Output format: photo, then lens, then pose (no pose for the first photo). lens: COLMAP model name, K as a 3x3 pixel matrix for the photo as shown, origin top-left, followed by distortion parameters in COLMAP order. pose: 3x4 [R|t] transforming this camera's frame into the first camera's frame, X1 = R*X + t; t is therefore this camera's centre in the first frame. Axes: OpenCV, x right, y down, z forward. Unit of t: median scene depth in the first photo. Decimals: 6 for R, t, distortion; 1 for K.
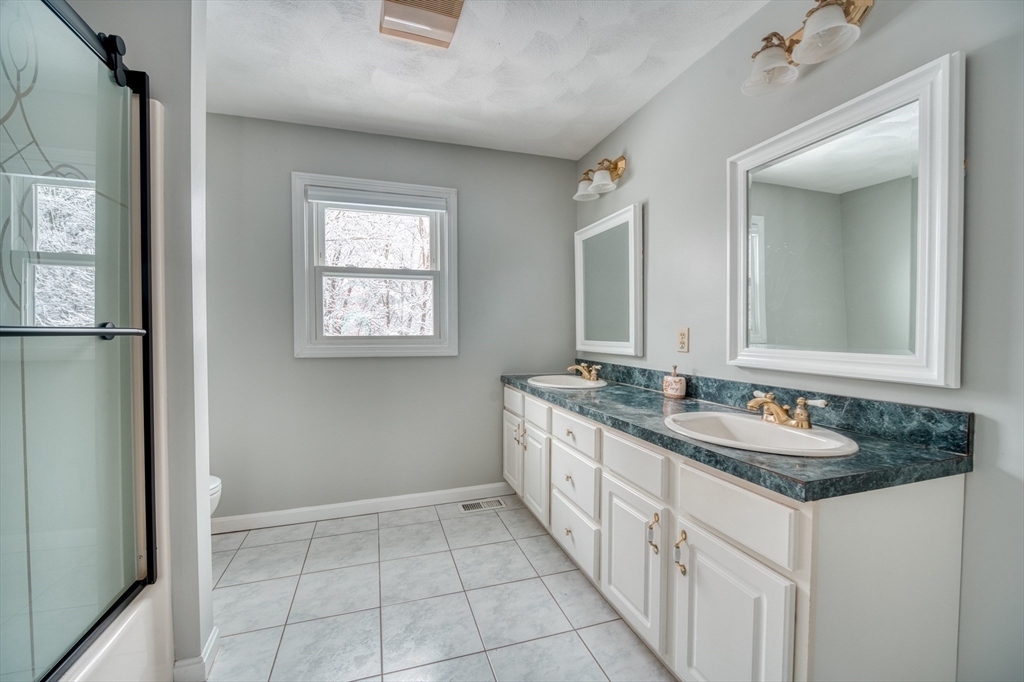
lens RADIAL K [[401.6, 0, 496.9], [0, 401.6, 342.9], [0, 0, 1]] dist [-0.011718, -0.000437]
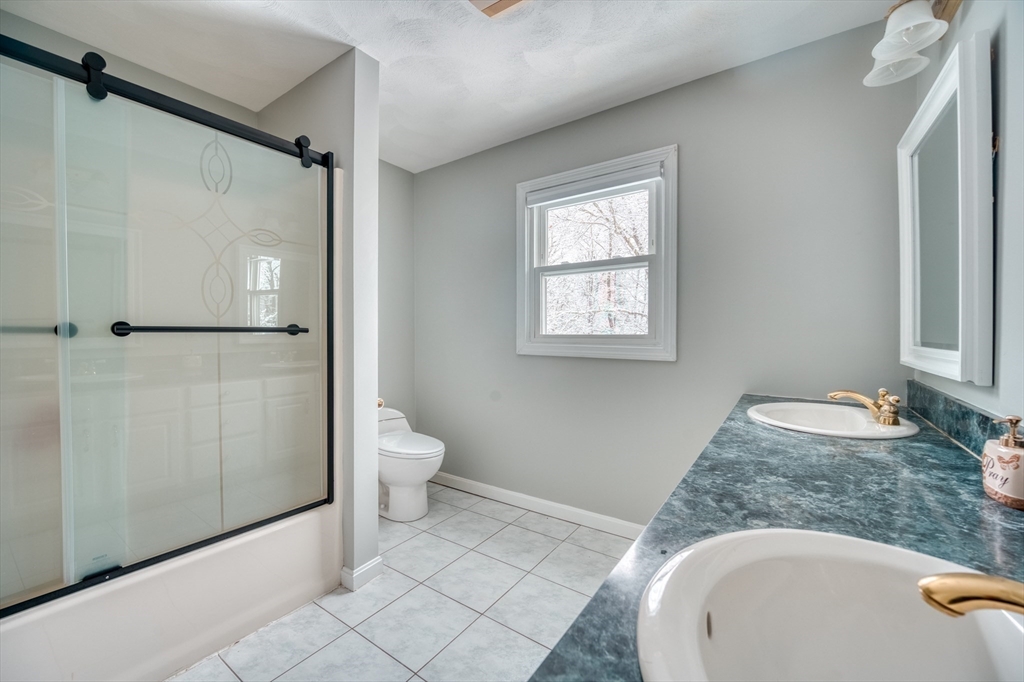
lens RADIAL K [[401.6, 0, 510.6], [0, 401.6, 342.4], [0, 0, 1]] dist [-0.011718, -0.000437]
pose [[0.622068, 0.021595, -0.782665, 0.334311], [-0.021488, 0.999714, 0.010504, -0.005804], [0.782668, 0.010284, 0.622354, 0.301158]]
